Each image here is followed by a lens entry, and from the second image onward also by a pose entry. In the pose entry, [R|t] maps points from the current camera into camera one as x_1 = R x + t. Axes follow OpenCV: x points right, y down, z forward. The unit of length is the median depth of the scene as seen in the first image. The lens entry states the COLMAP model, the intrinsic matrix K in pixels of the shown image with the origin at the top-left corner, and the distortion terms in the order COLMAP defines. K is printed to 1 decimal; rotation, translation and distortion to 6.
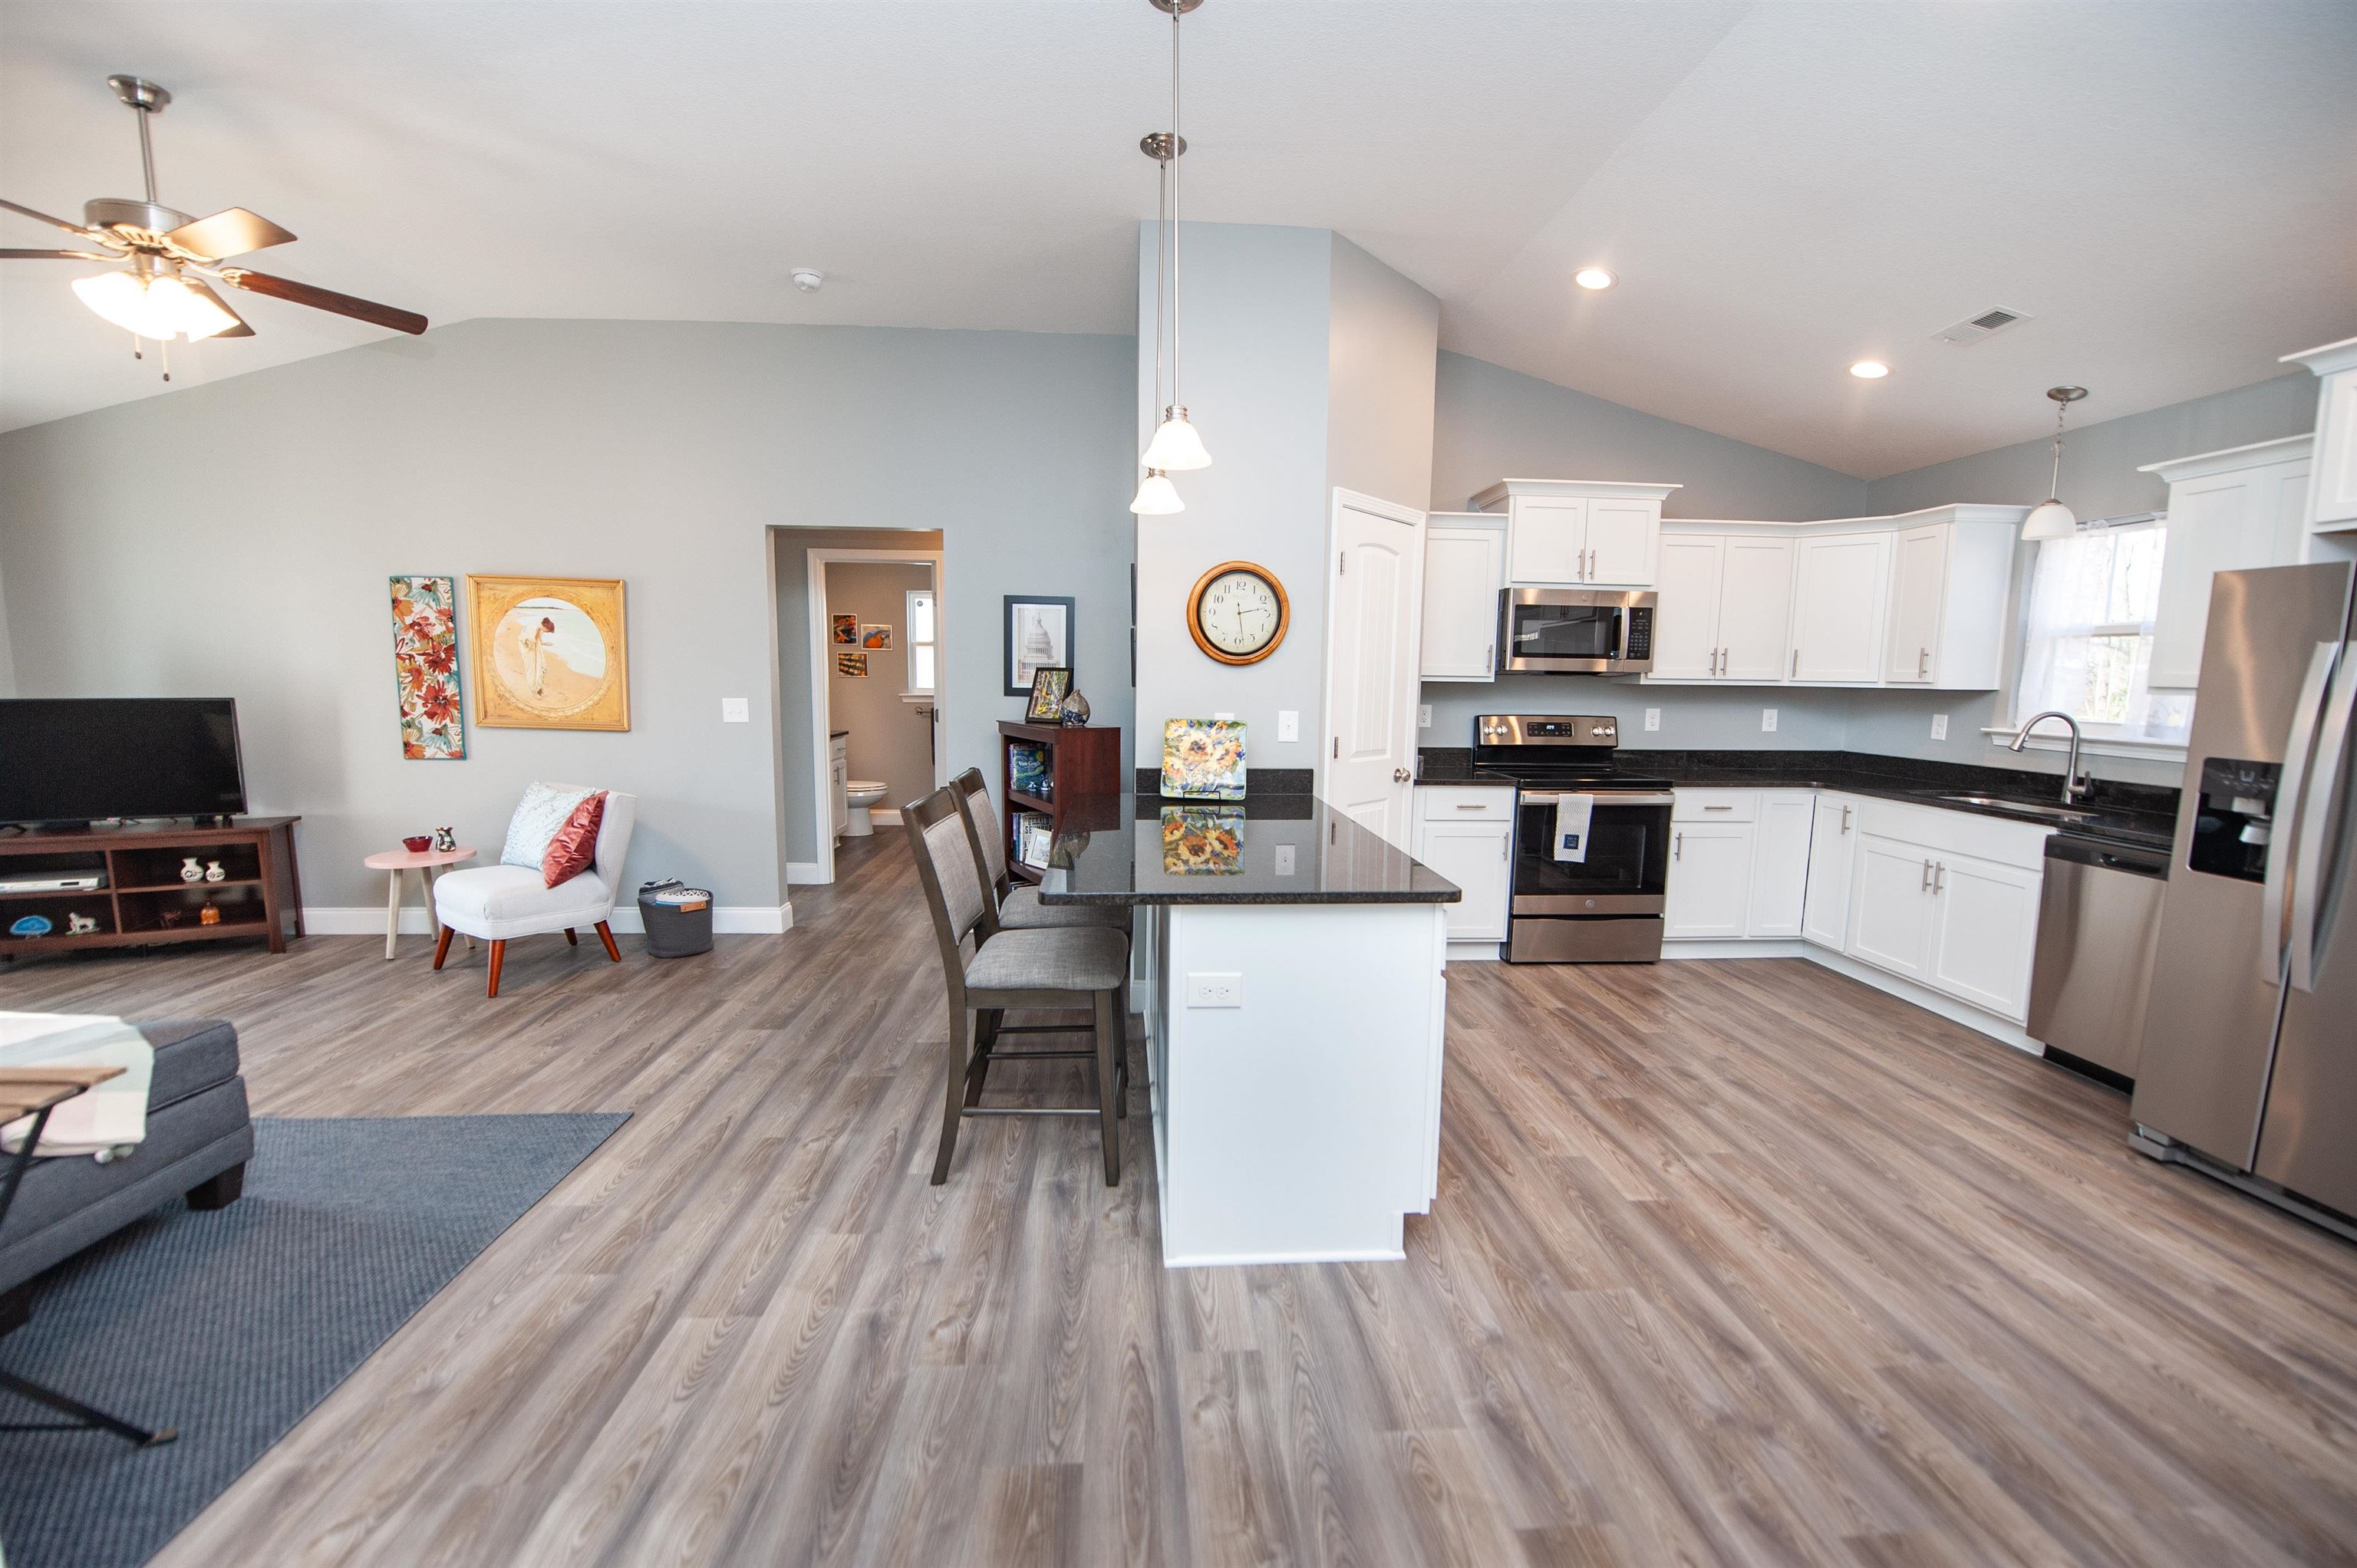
lens RADIAL K [[940.7, 0, 1170.1], [0, 940.7, 789.6], [0, 0, 1]] dist [-0.008910, -0.008077]
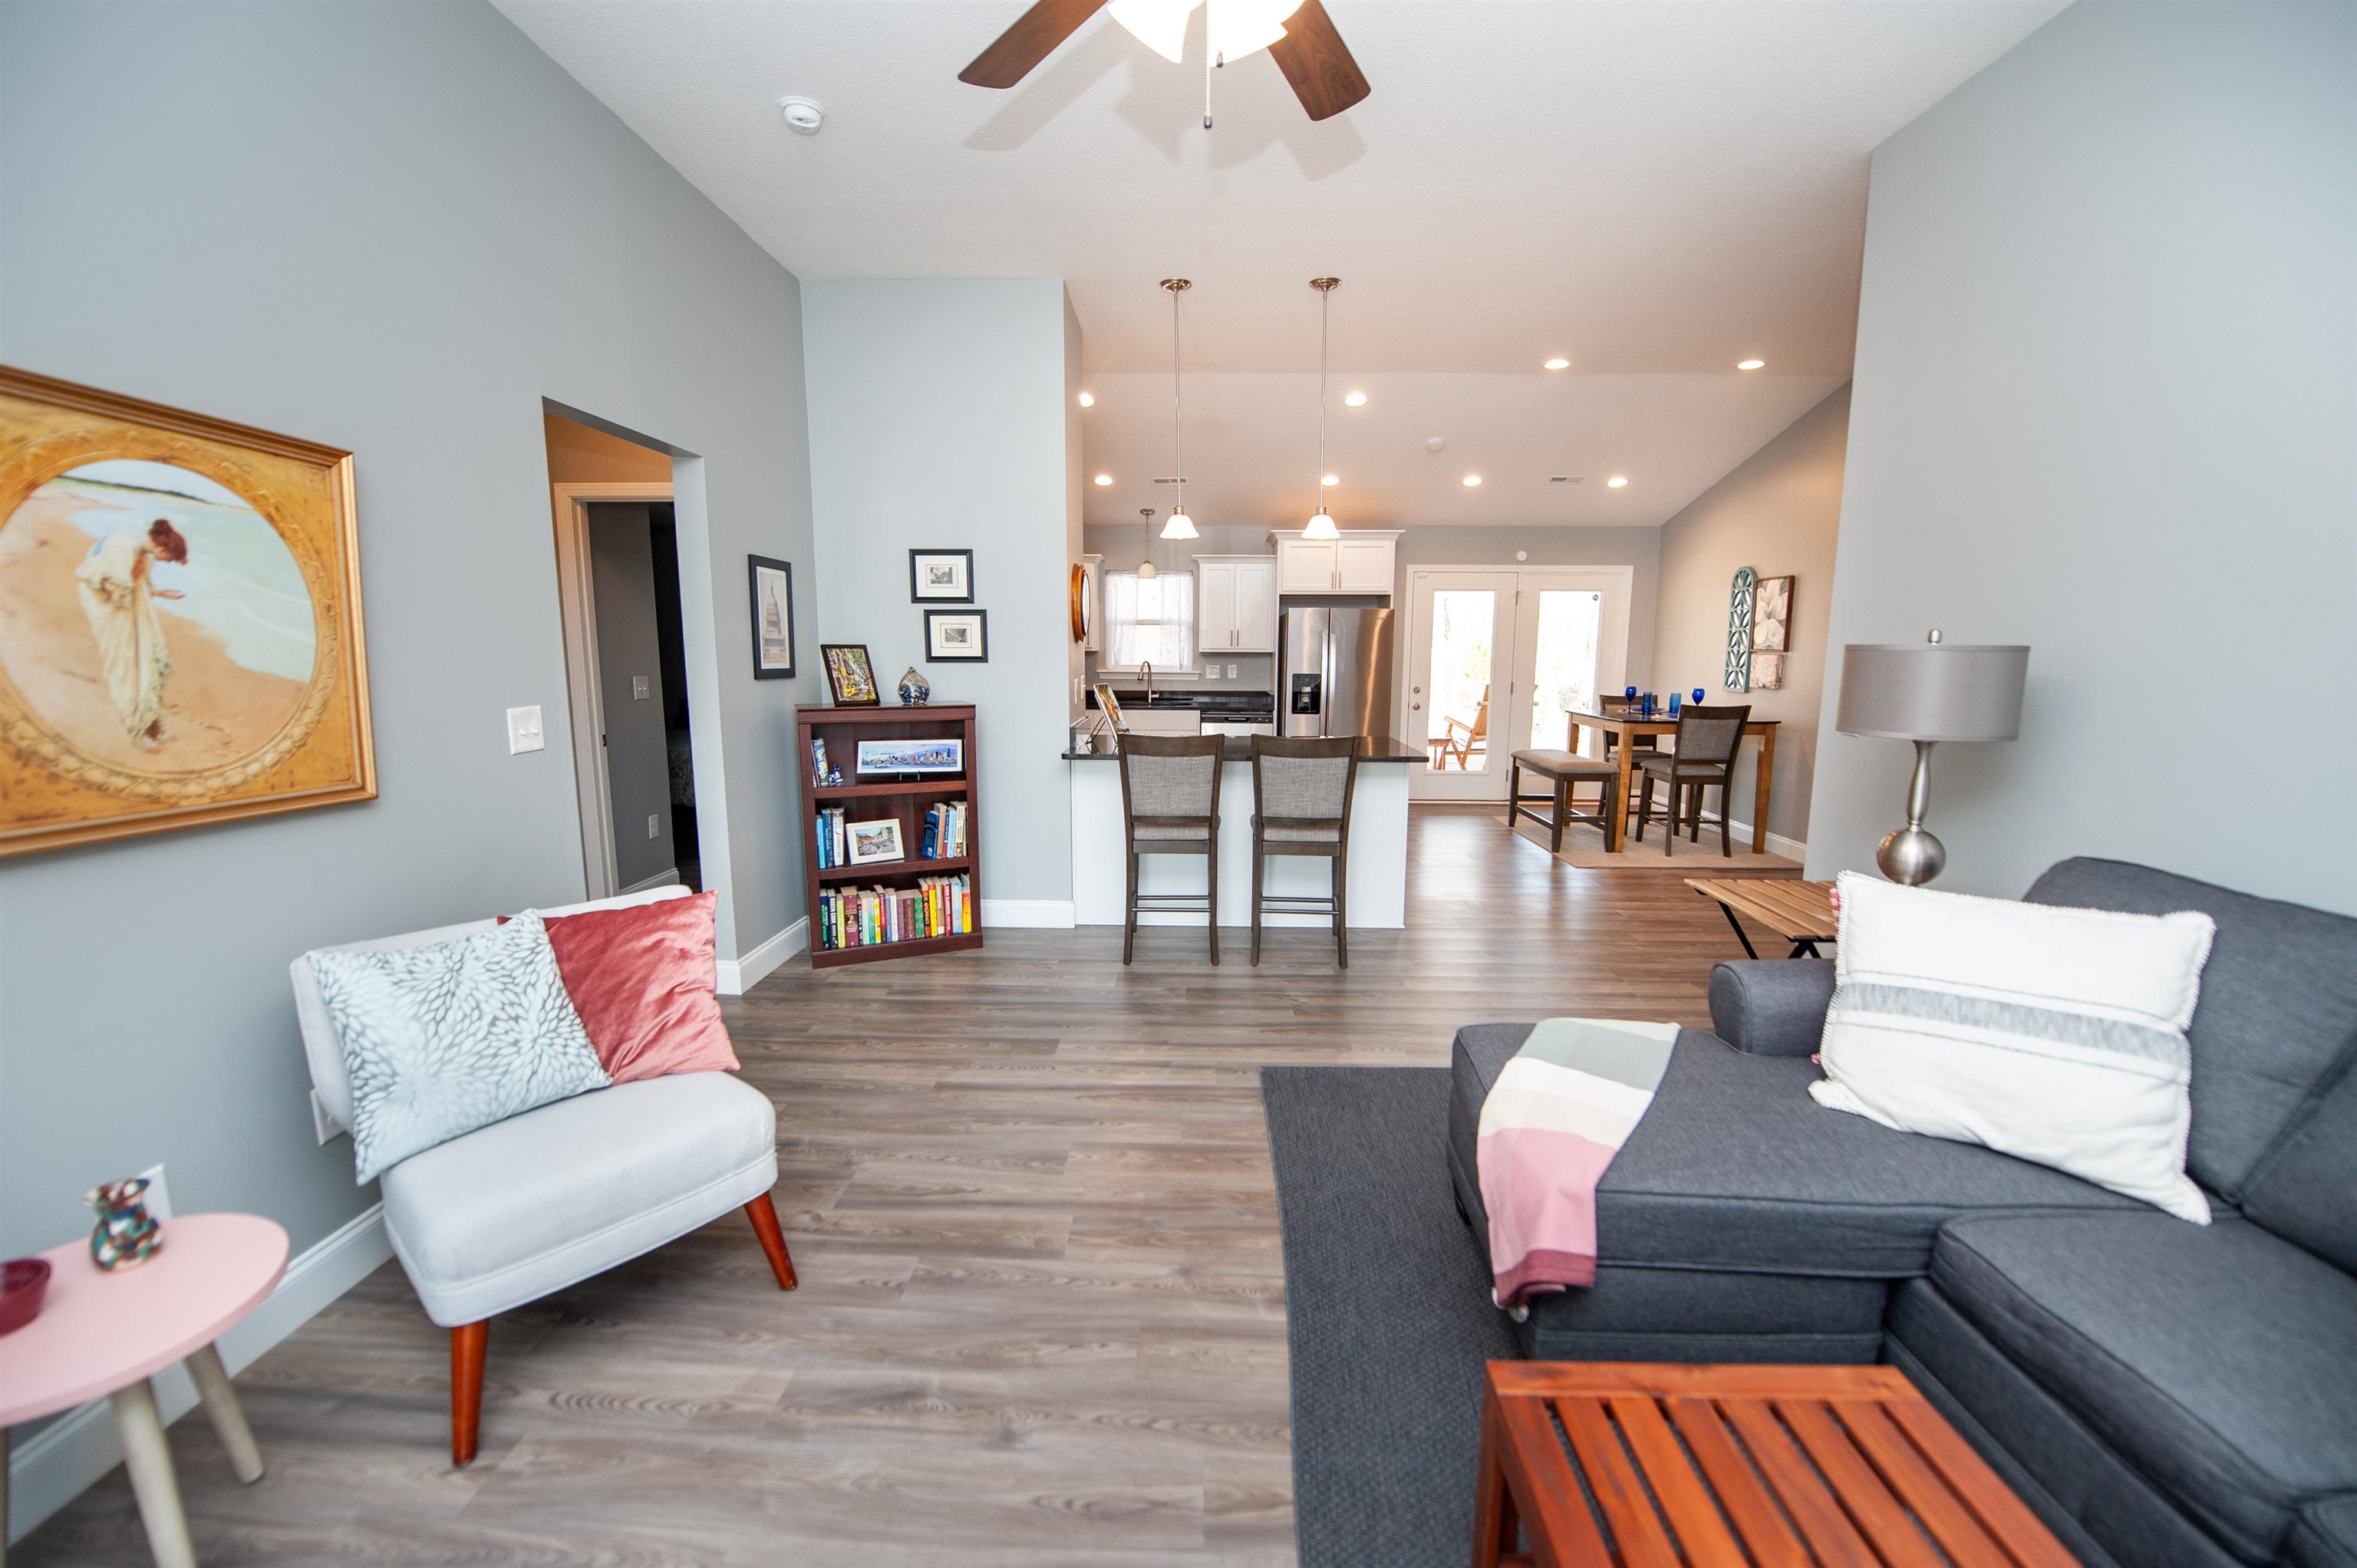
lens RADIAL K [[942.6, 0, 1191.6], [0, 942.6, 784.9], [0, 0, 1]] dist [-0.010576, -0.007847]
pose [[0.074316, -0.156393, 0.984895, -1.280499], [0.118570, 0.982006, 0.146987, -0.114572], [-0.990161, 0.105855, 0.091522, 0.756579]]
